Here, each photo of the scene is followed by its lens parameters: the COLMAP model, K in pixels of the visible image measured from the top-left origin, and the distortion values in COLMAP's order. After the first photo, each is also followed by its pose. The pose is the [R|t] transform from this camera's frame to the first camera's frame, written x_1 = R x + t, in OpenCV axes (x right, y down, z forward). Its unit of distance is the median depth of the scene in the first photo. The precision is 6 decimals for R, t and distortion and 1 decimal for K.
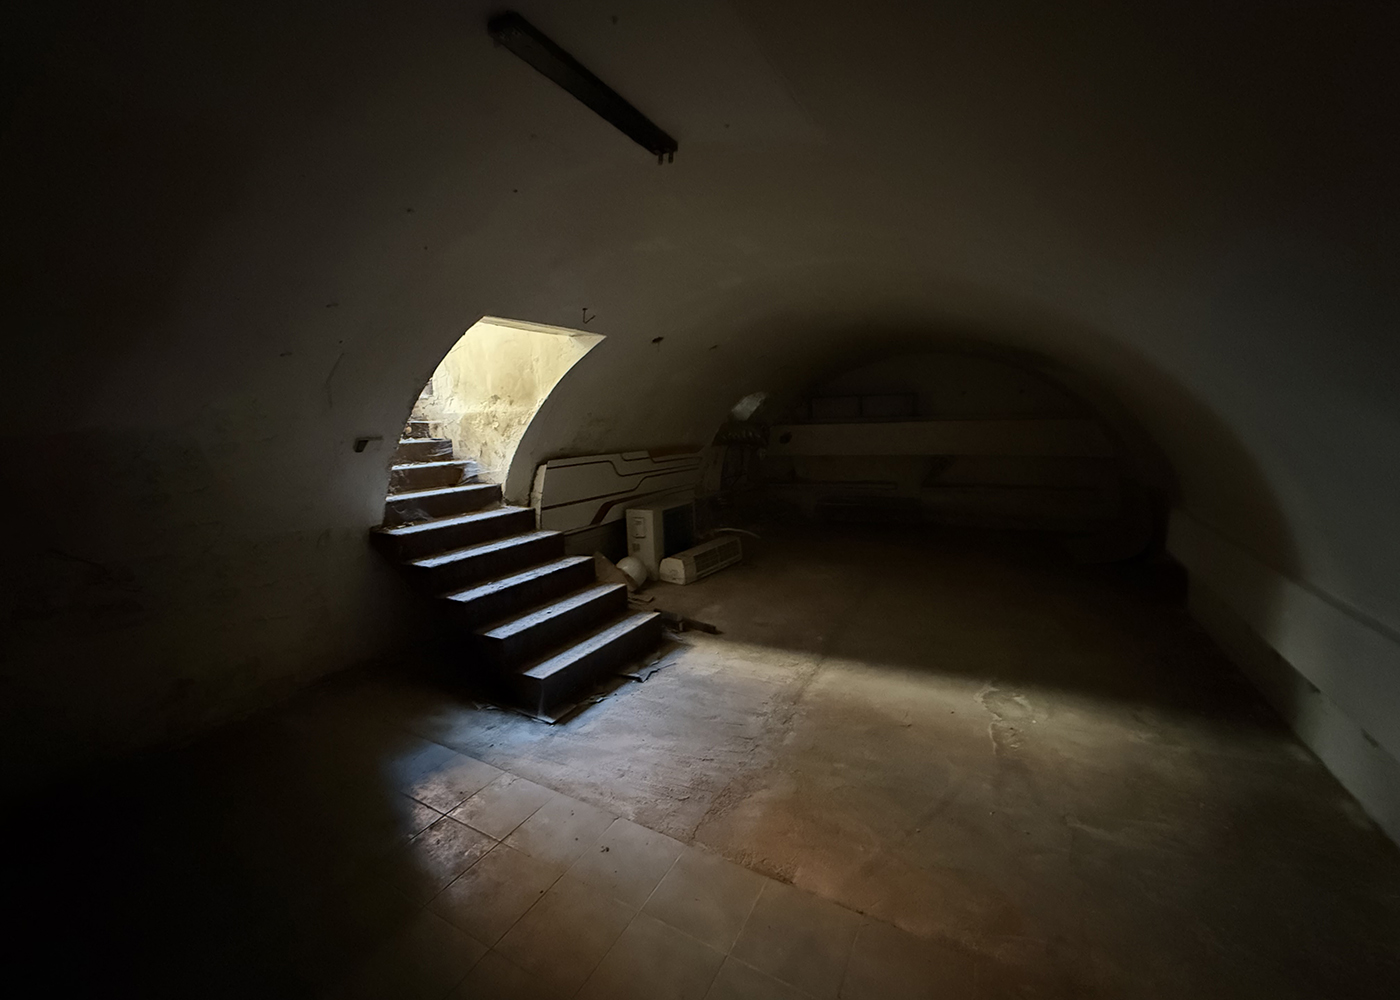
lens RADIAL K [[556.4, 0, 696.1], [0, 556.4, 496.9], [0, 0, 1]] dist [0.000437, 0.000195]
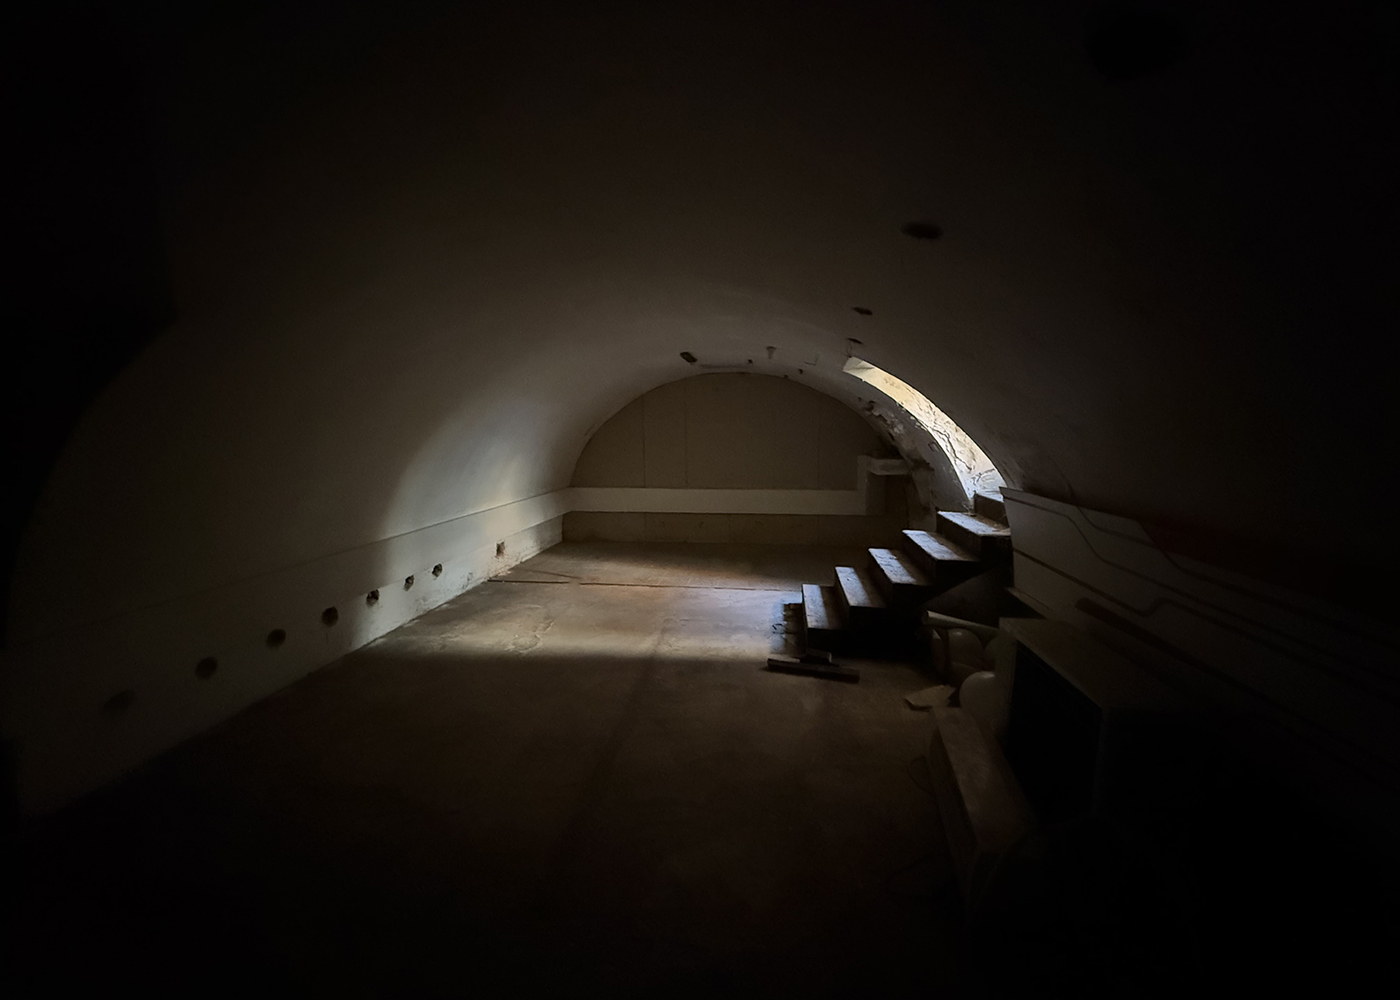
lens RADIAL K [[556.4, 0, 696.1], [0, 556.4, 496.9], [0, 0, 1]] dist [0.000437, 0.000195]
pose [[-0.930844, 0.075695, -0.357491, 0.529827], [-0.019279, 0.966775, 0.254903, -0.311251], [0.364908, 0.244167, -0.898457, 1.994154]]
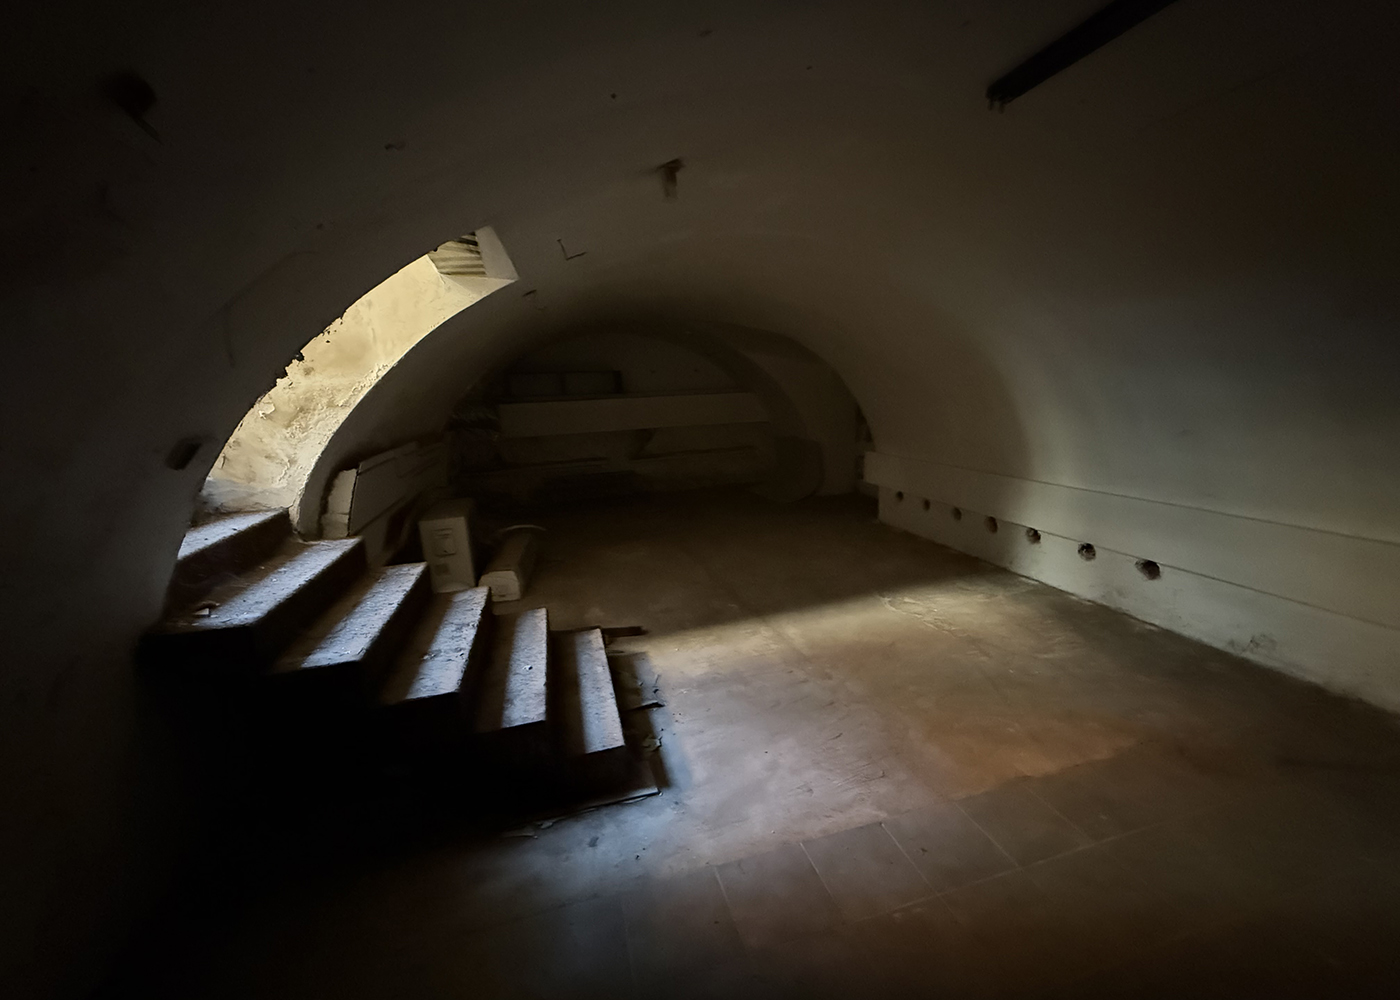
lens RADIAL K [[556.4, 0, 696.1], [0, 556.4, 496.9], [0, 0, 1]] dist [0.000437, 0.000195]
pose [[0.710090, -0.140502, 0.689950, -0.567219], [0.117870, 0.989781, 0.080249, -0.039944], [-0.694175, 0.024340, 0.719395, 0.332631]]
